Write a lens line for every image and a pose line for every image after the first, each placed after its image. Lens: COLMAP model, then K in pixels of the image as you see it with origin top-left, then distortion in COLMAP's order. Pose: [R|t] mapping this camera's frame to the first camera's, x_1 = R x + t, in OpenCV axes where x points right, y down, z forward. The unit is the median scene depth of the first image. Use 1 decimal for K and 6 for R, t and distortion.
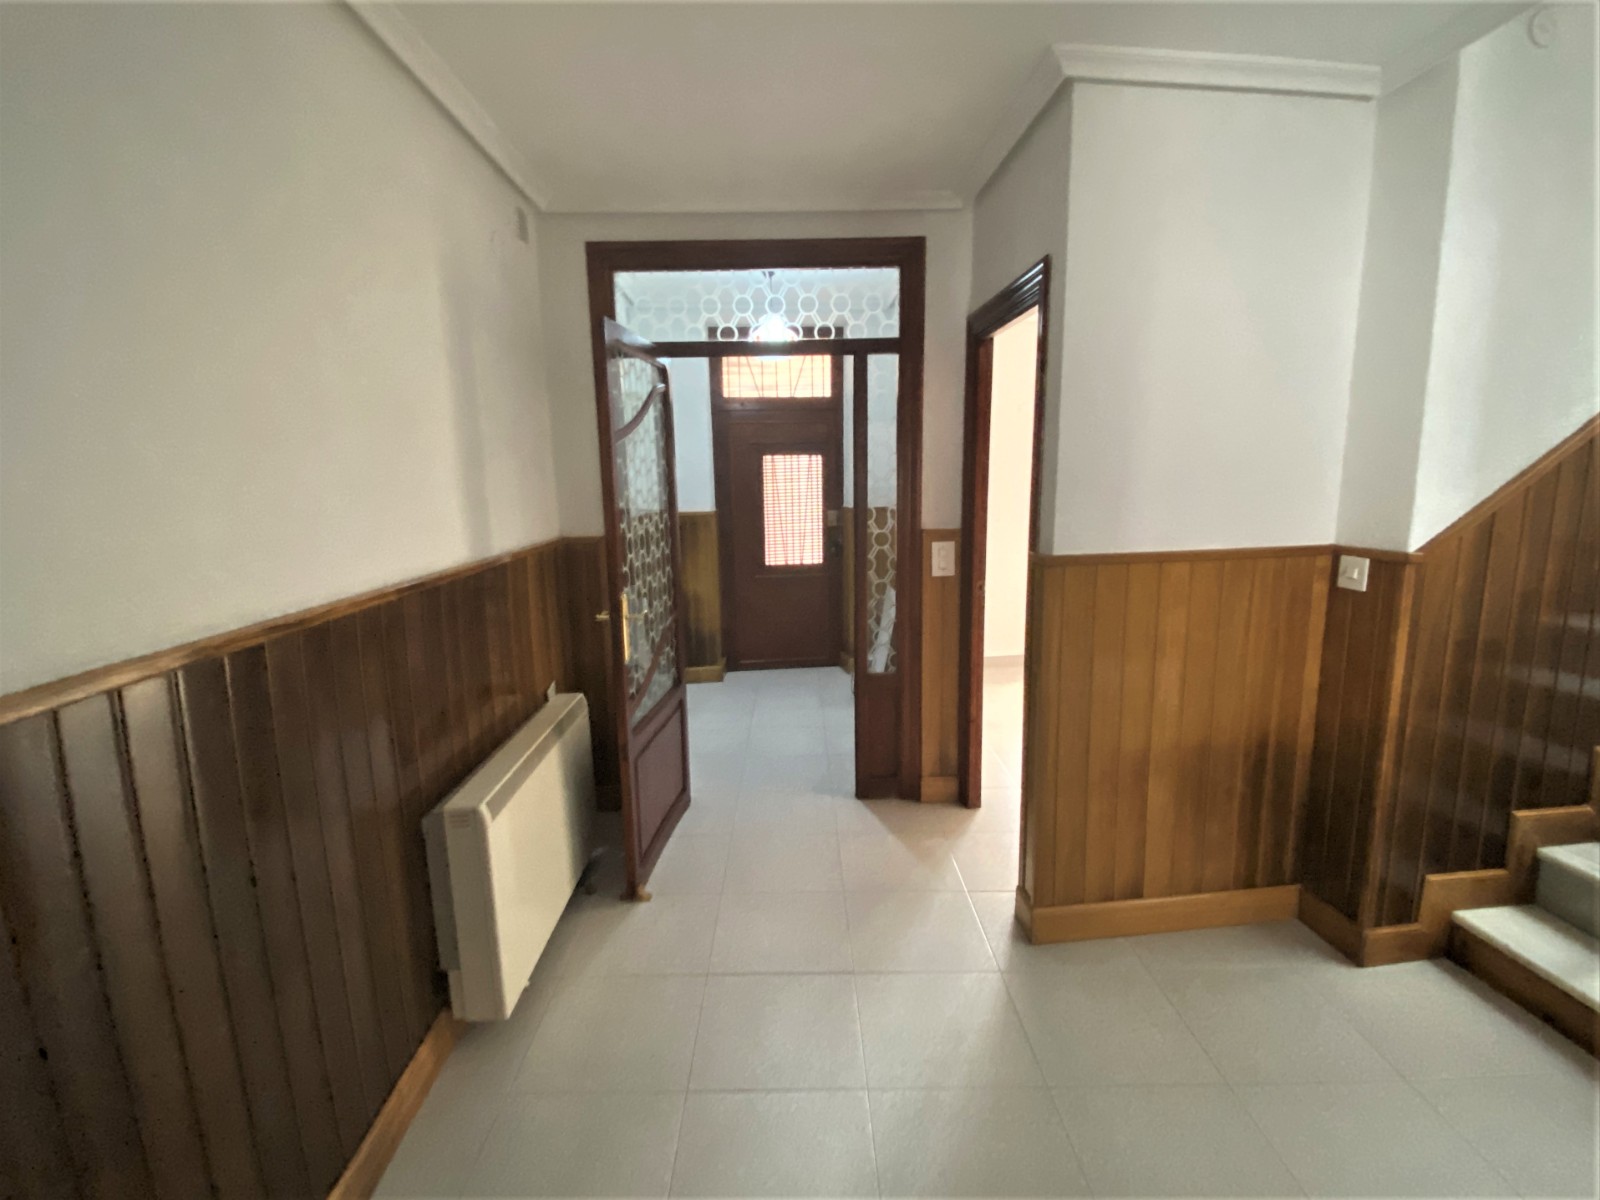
lens RADIAL K [[726.7, 0, 808.5], [0, 726.7, 599.8], [0, 0, 1]] dist [0.007506, -0.009830]
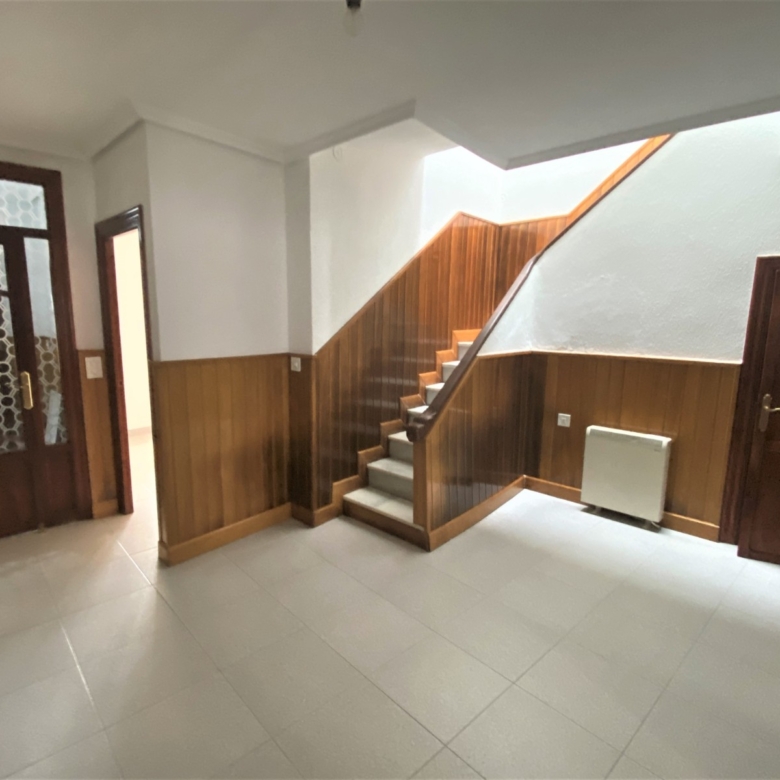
lens RADIAL K [[475.8, 0, 389.8], [0, 475.8, 397.9], [0, 0, 1]] dist [0.028809, -0.024923]
pose [[0.737018, -0.082351, 0.670838, -0.066383], [0.089087, 0.995726, 0.024358, 0.054370], [-0.669976, 0.041810, 0.741204, -0.305375]]
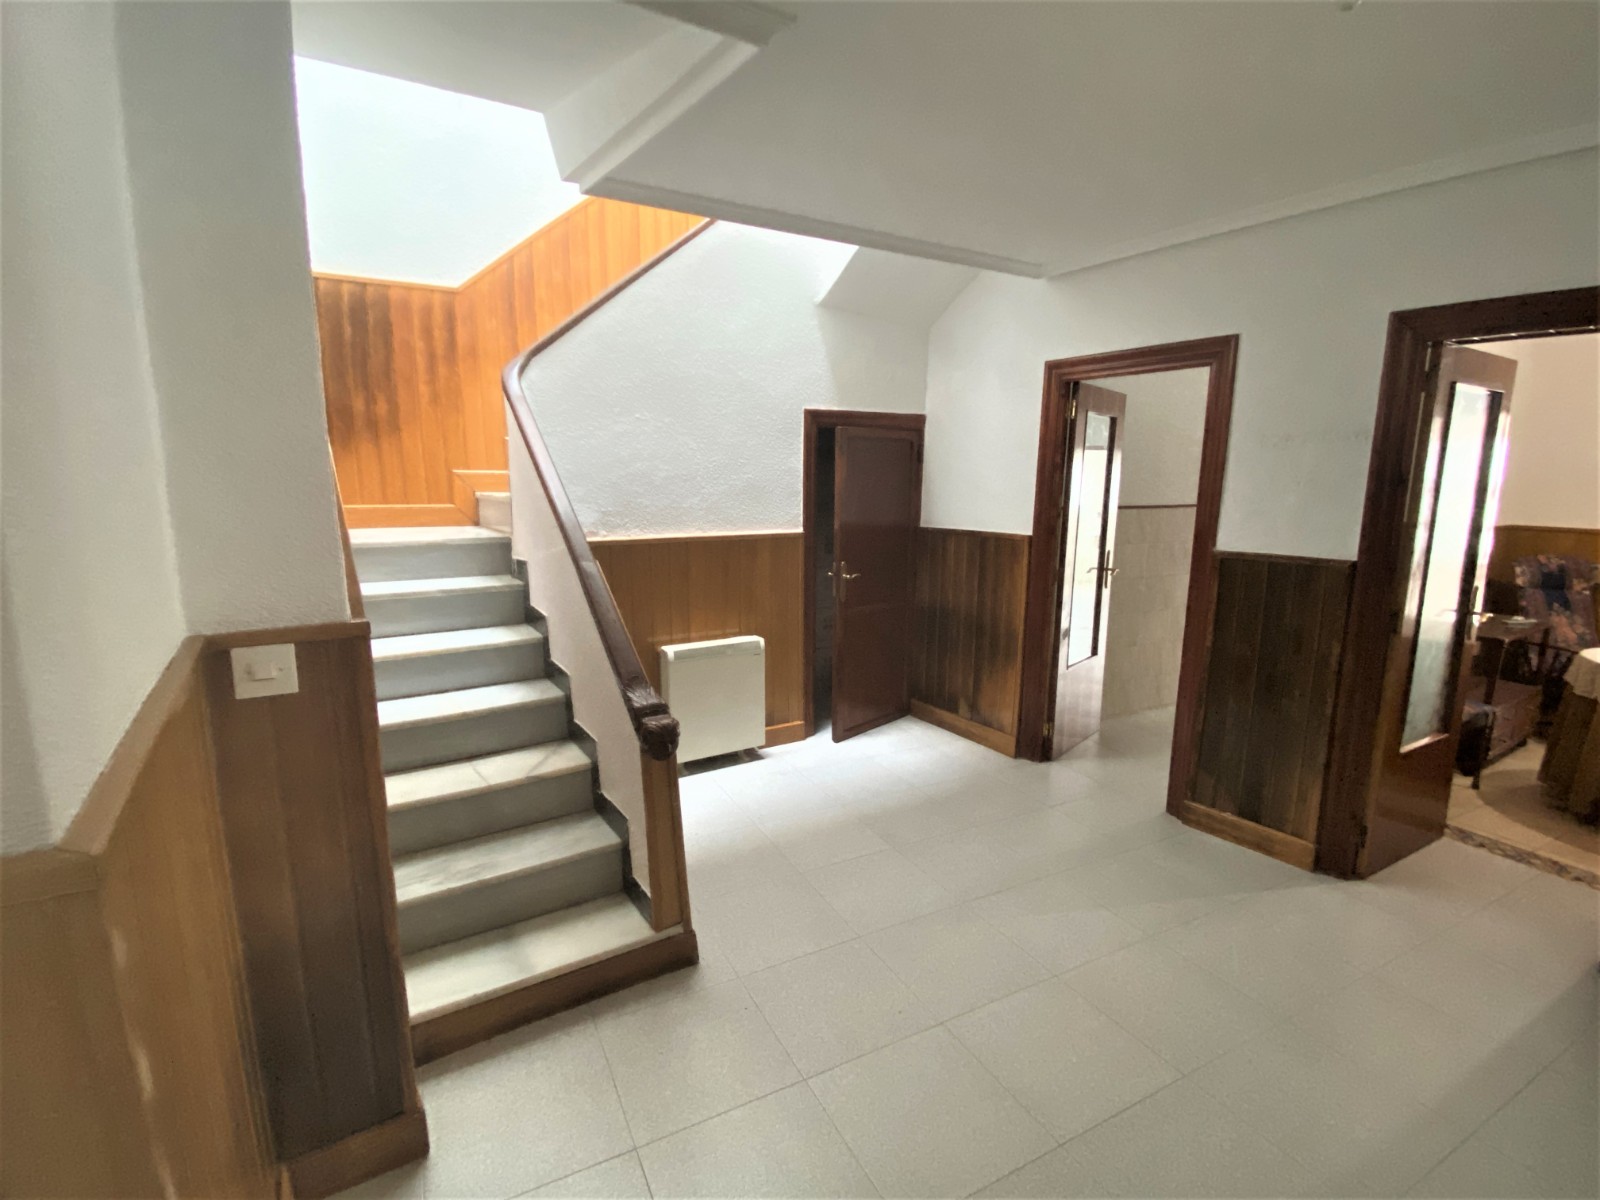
lens RADIAL K [[726.7, 0, 765.5], [0, 726.7, 611.2], [0, 0, 1]] dist [0.007506, -0.009830]
pose [[-0.444703, -0.139451, 0.884756, 0.006652], [0.163327, 0.958618, 0.233185, -0.136668], [-0.880661, 0.248202, -0.403525, 0.724509]]
